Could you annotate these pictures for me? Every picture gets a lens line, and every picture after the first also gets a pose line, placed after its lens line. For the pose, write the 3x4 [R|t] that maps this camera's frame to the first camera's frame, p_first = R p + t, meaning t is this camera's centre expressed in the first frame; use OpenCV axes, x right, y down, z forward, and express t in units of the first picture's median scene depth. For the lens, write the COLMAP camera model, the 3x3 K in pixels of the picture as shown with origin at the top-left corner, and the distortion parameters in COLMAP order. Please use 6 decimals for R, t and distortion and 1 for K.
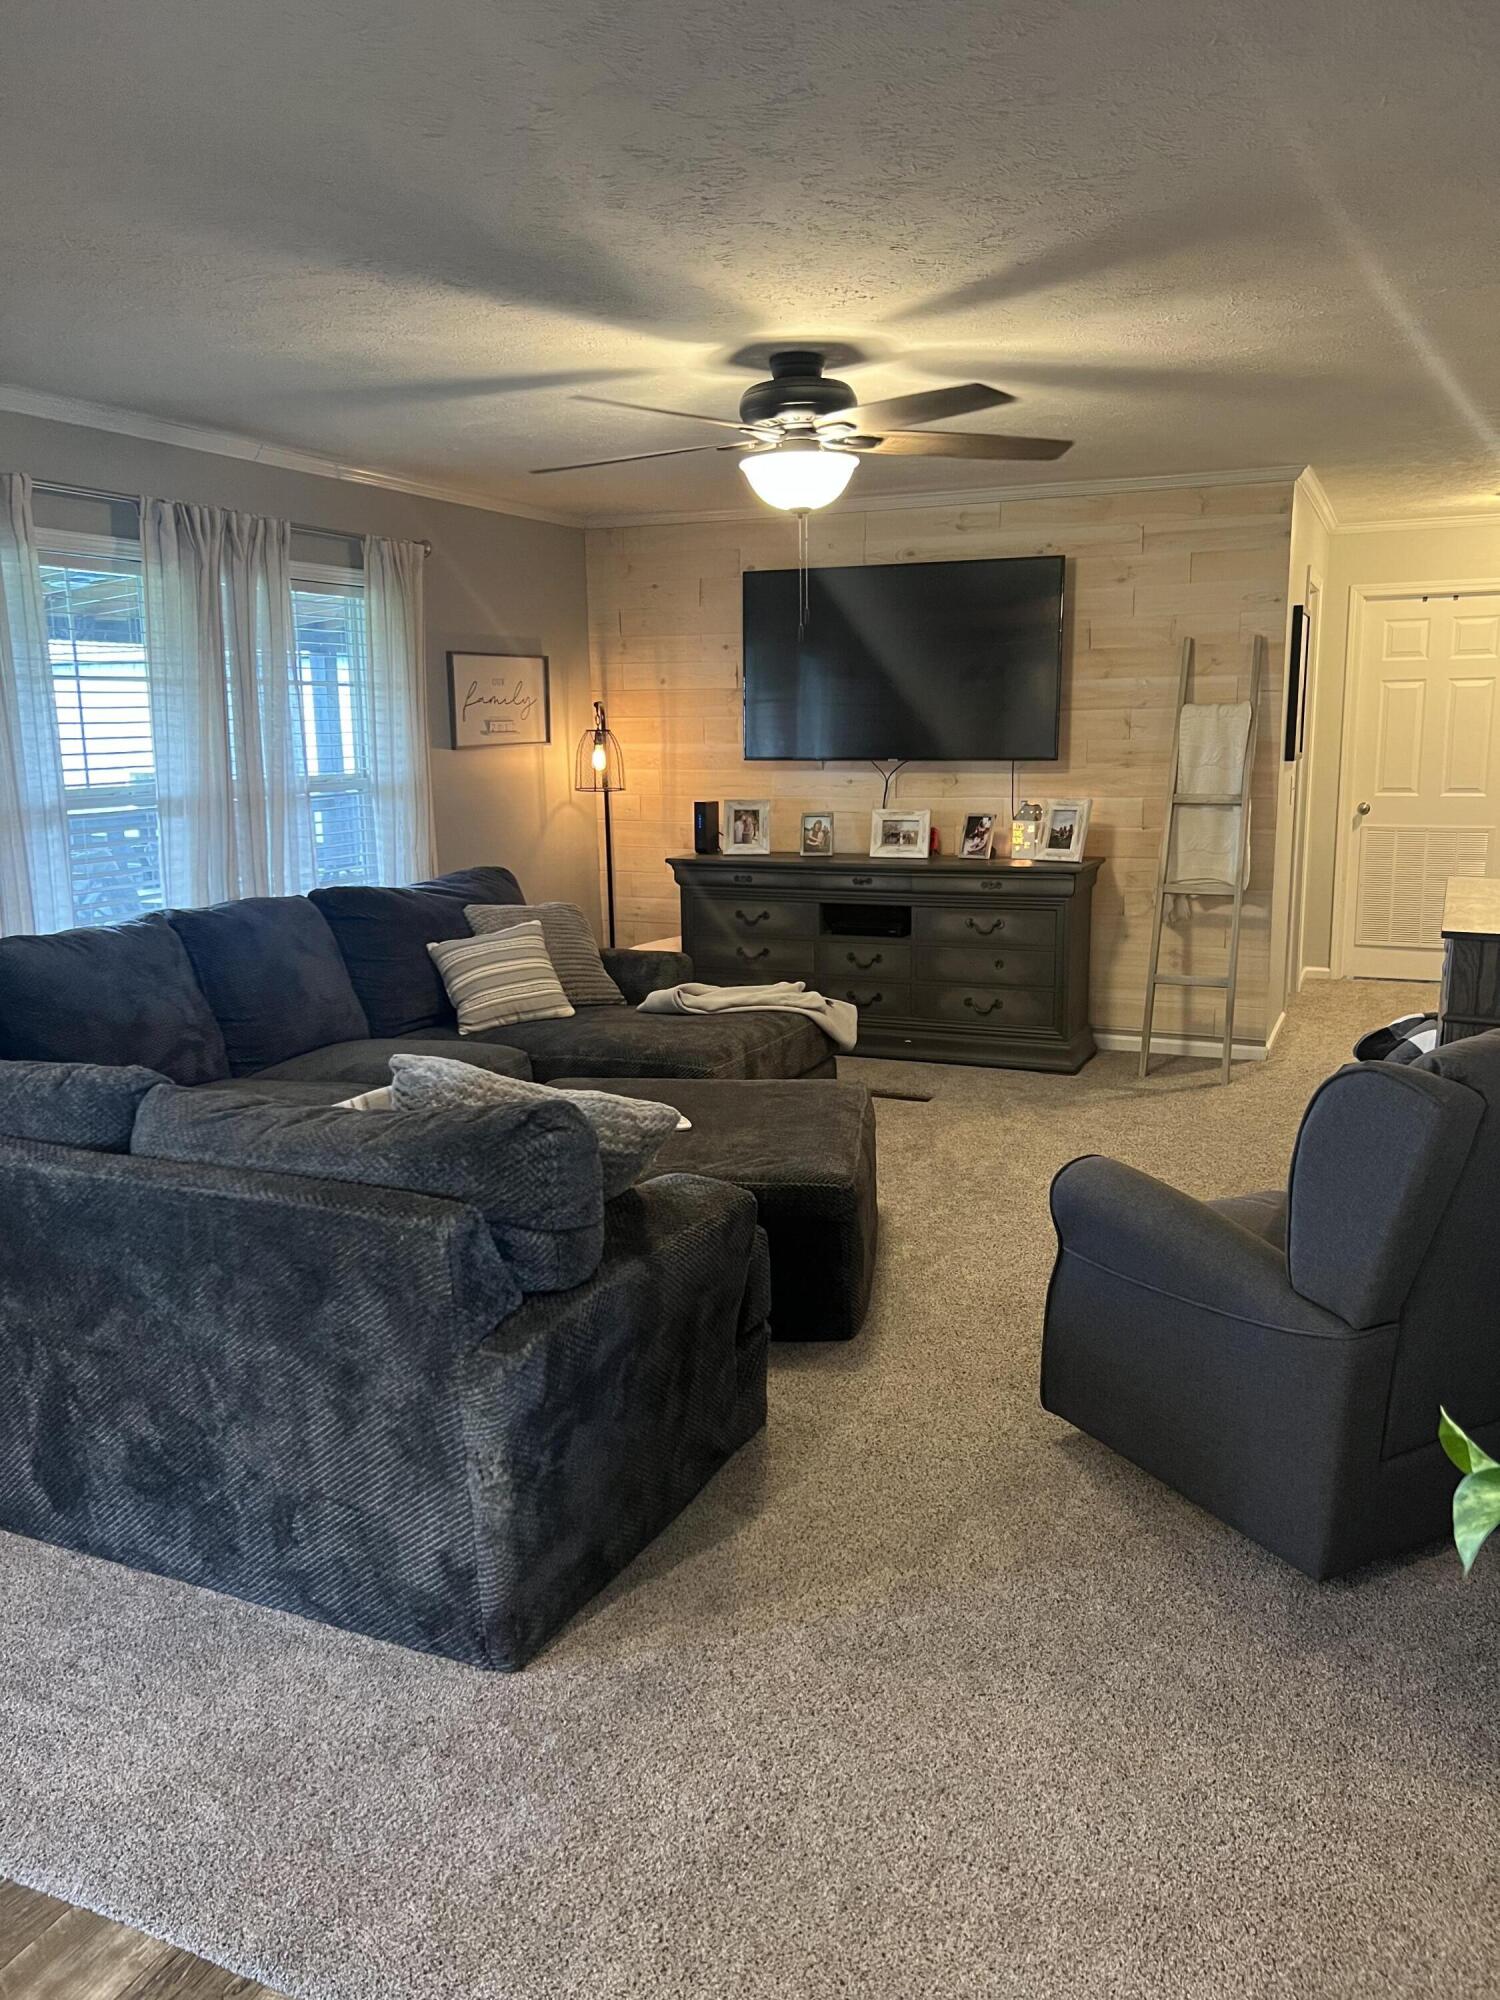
lens RADIAL K [[1506.1, 0, 735.4], [0, 1506.1, 1006.3], [0, 0, 1]] dist [0.063455, -0.083949]
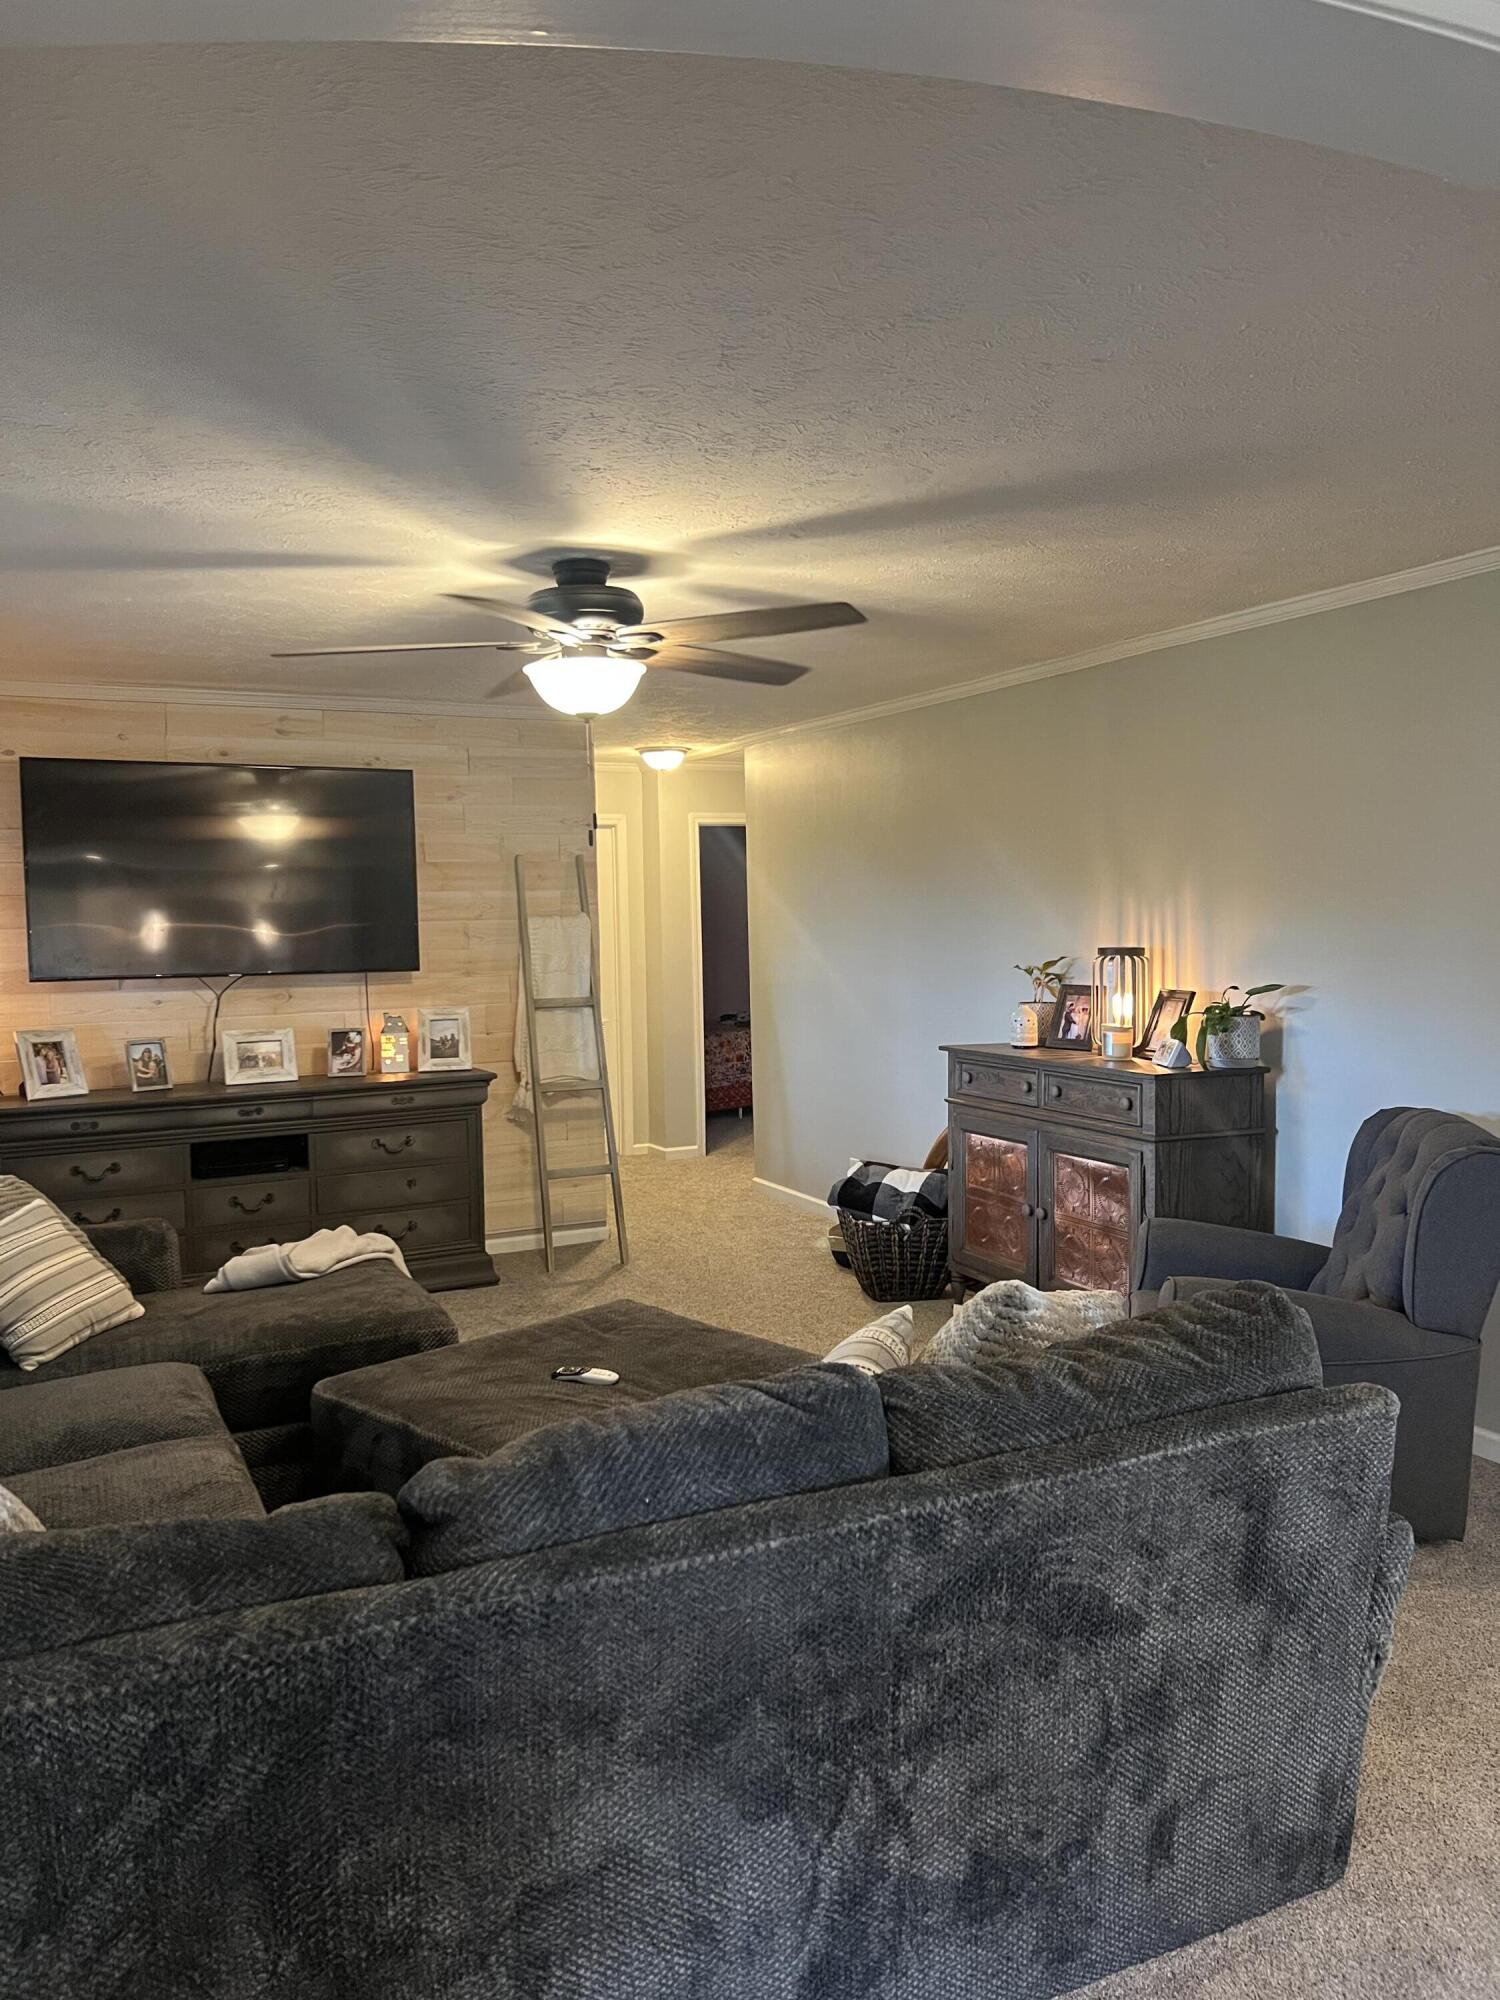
lens RADIAL K [[1506.1, 0, 735.4], [0, 1506.1, 1006.3], [0, 0, 1]] dist [0.063455, -0.083949]
pose [[0.636889, -0.045243, 0.769627, -0.415197], [0.153479, 0.985736, -0.069061, -0.039896], [-0.755524, 0.162106, 0.634748, 0.221472]]
